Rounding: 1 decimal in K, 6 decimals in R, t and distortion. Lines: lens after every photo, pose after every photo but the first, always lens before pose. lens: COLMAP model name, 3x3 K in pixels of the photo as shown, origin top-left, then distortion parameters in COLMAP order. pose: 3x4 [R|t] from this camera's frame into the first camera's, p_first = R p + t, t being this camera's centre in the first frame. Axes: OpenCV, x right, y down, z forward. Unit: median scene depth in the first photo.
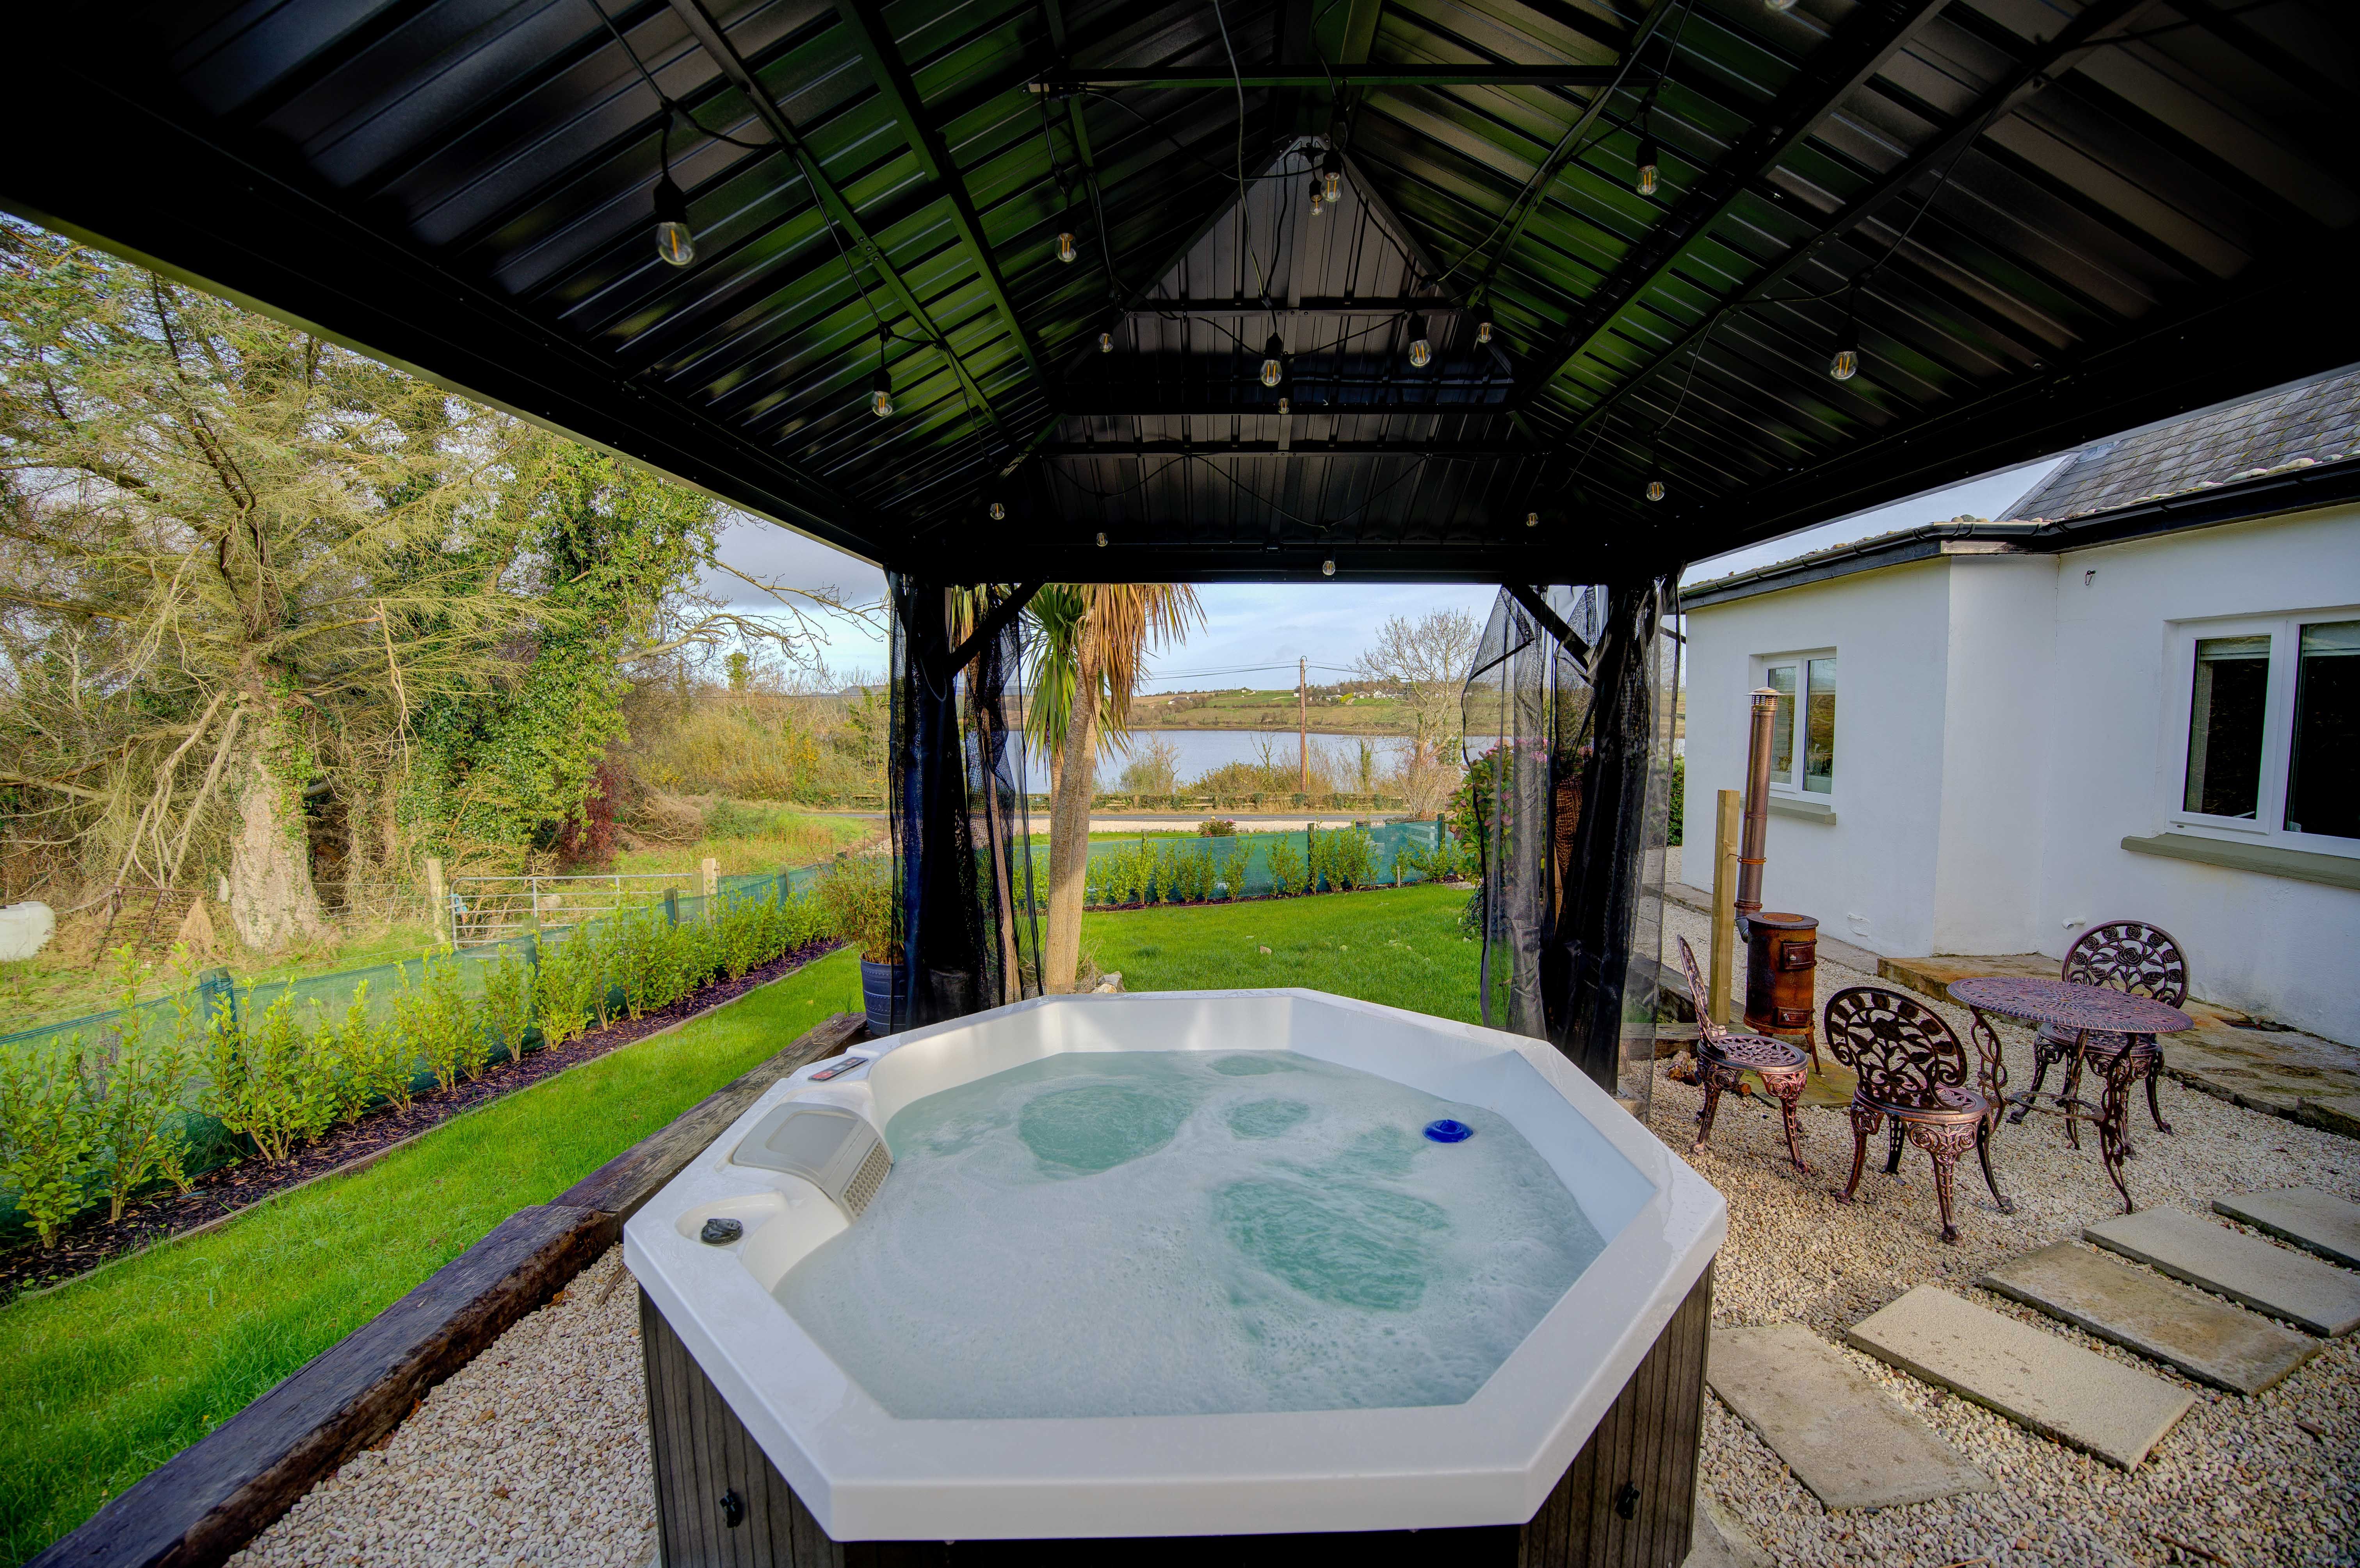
lens RADIAL K [[964.5, 0, 1185.4], [0, 964.5, 795.8], [0, 0, 1]] dist [-0.048640, -0.000115]
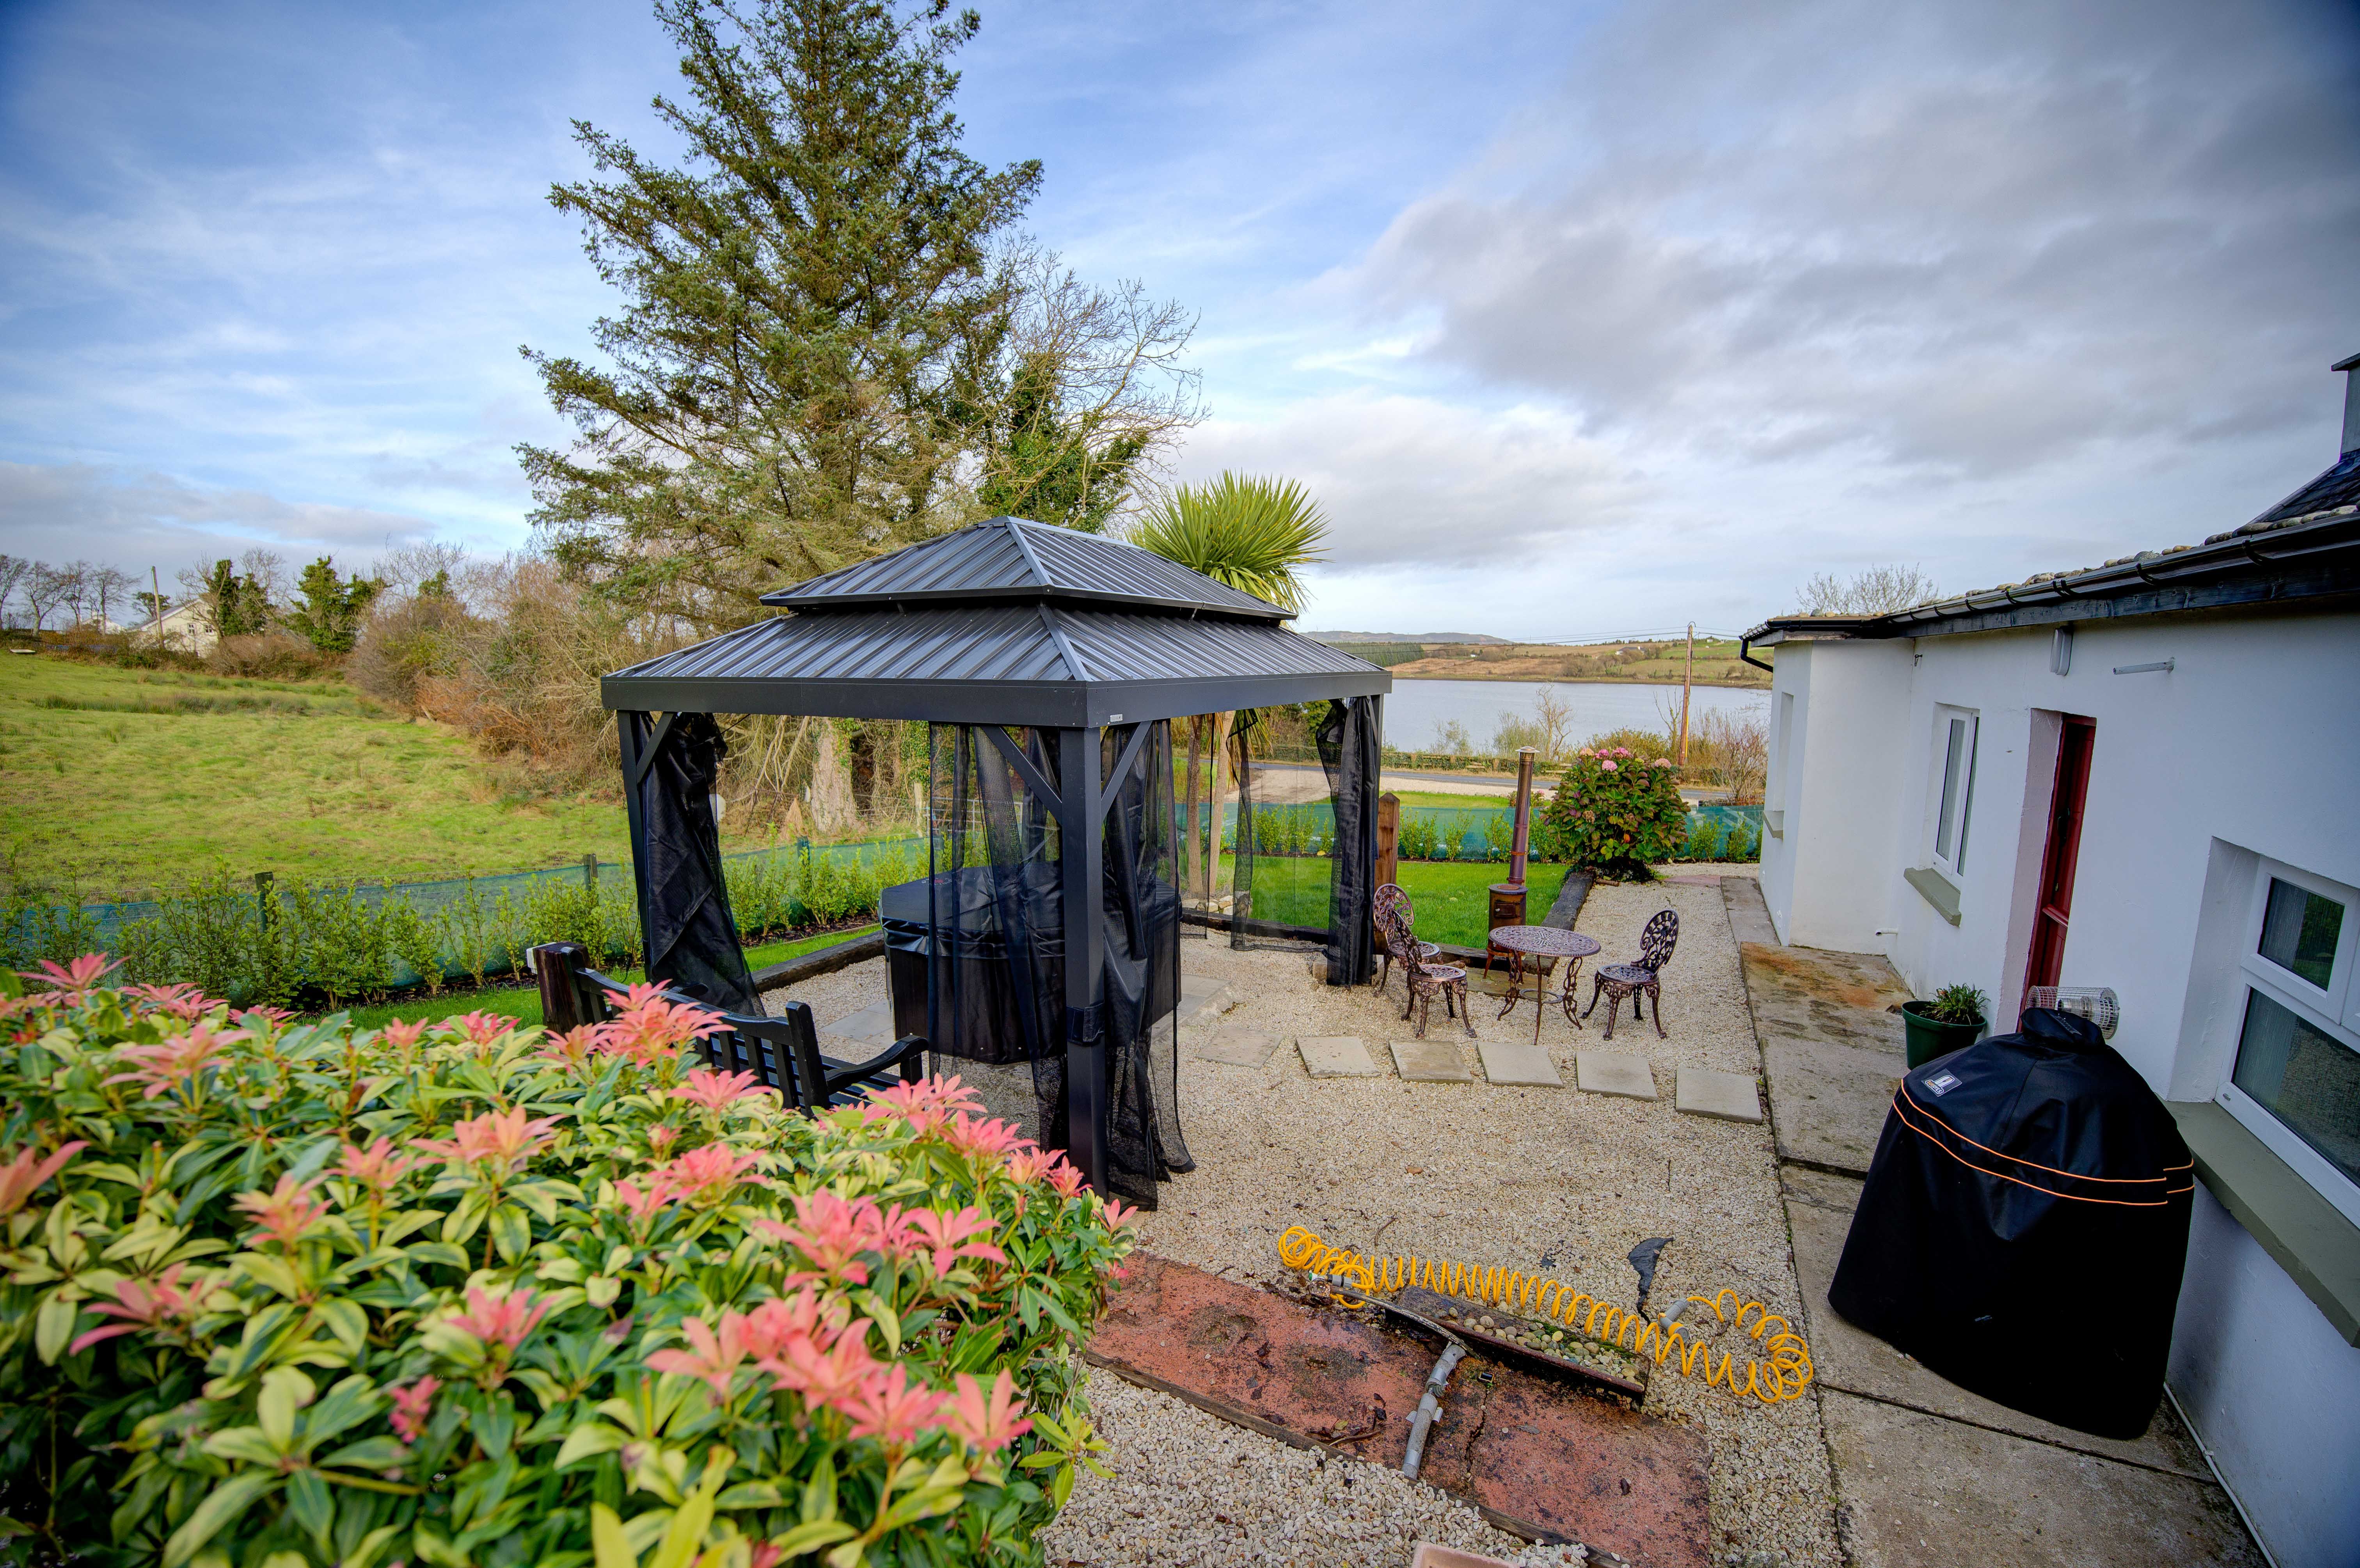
lens RADIAL K [[990.2, 0, 1186.7], [0, 990.2, 790.6], [0, 0, 1]] dist [-0.047121, -0.000059]
pose [[0.900974, 0.069541, -0.428265, 0.318675], [-0.047924, 0.996983, 0.061067, -0.045211], [0.431219, -0.034495, 0.901588, -0.302996]]
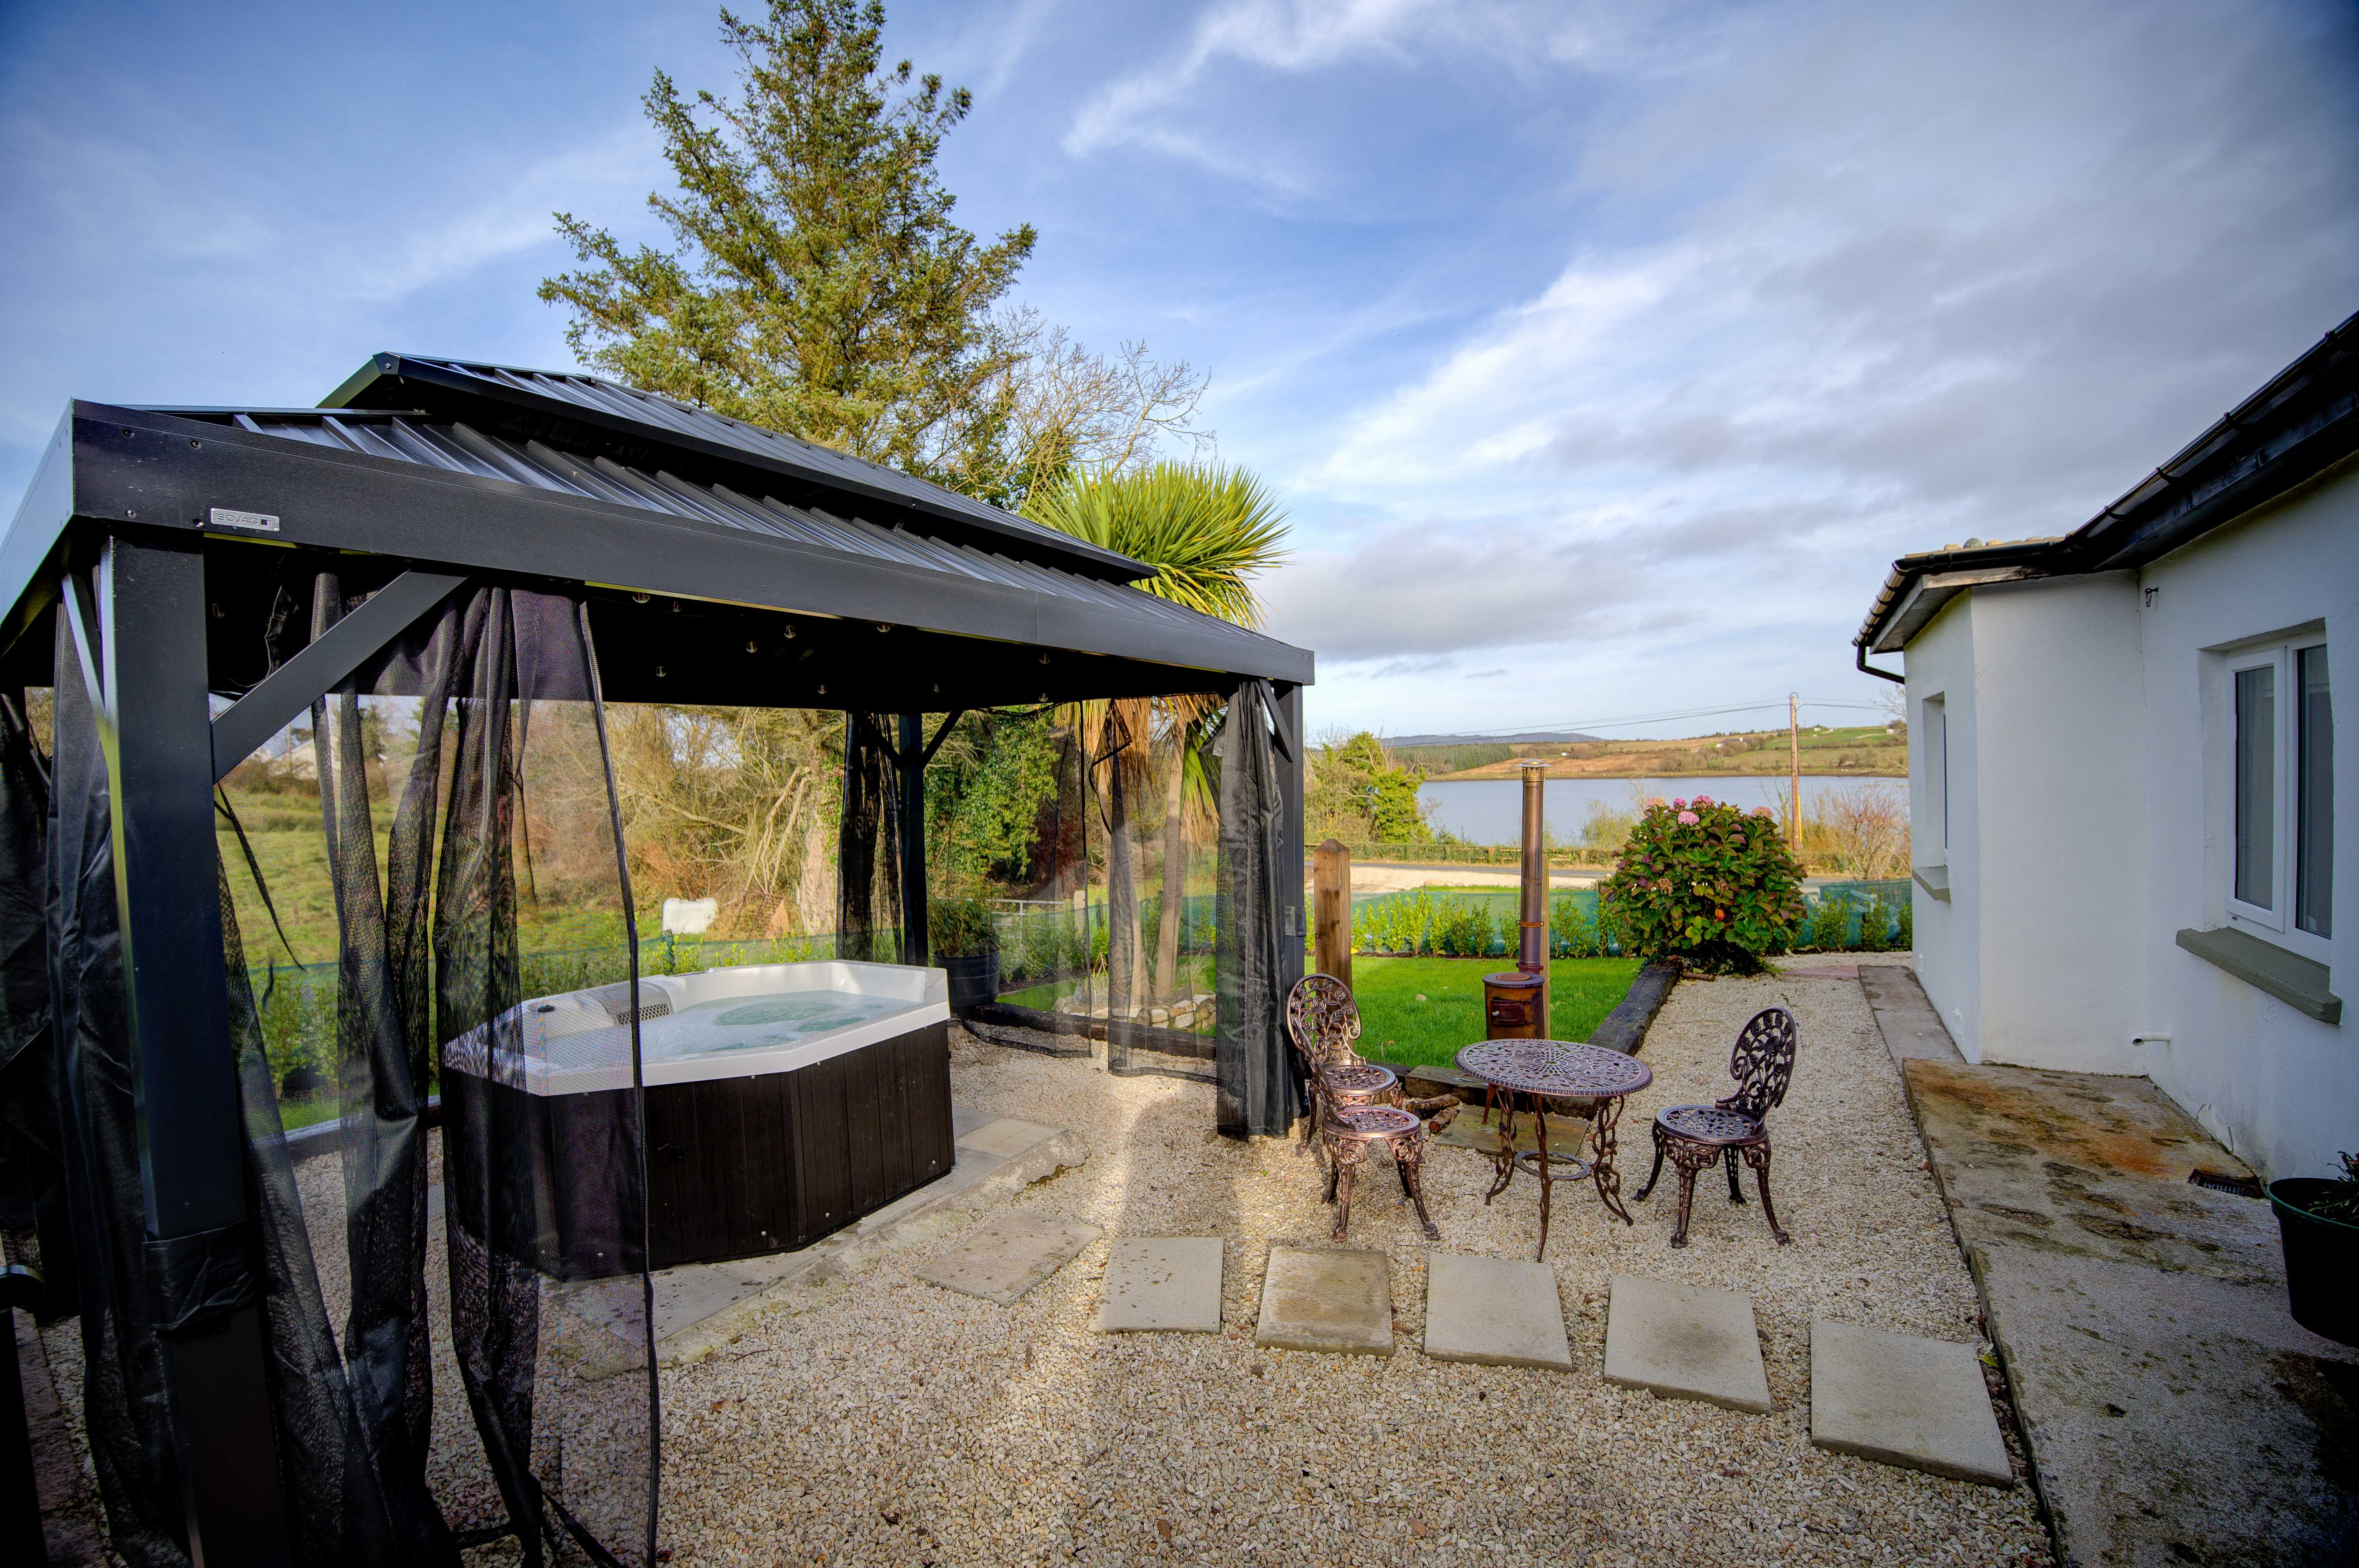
lens RADIAL K [[973.8, 0, 1179.5], [0, 973.8, 784.0], [0, 0, 1]] dist [-0.049112, -0.000609]
pose [[0.851110, -0.010945, -0.524873, 0.330492], [-0.022263, 0.998131, -0.056913, -0.006389], [0.524515, 0.060125, 0.849275, -0.048029]]
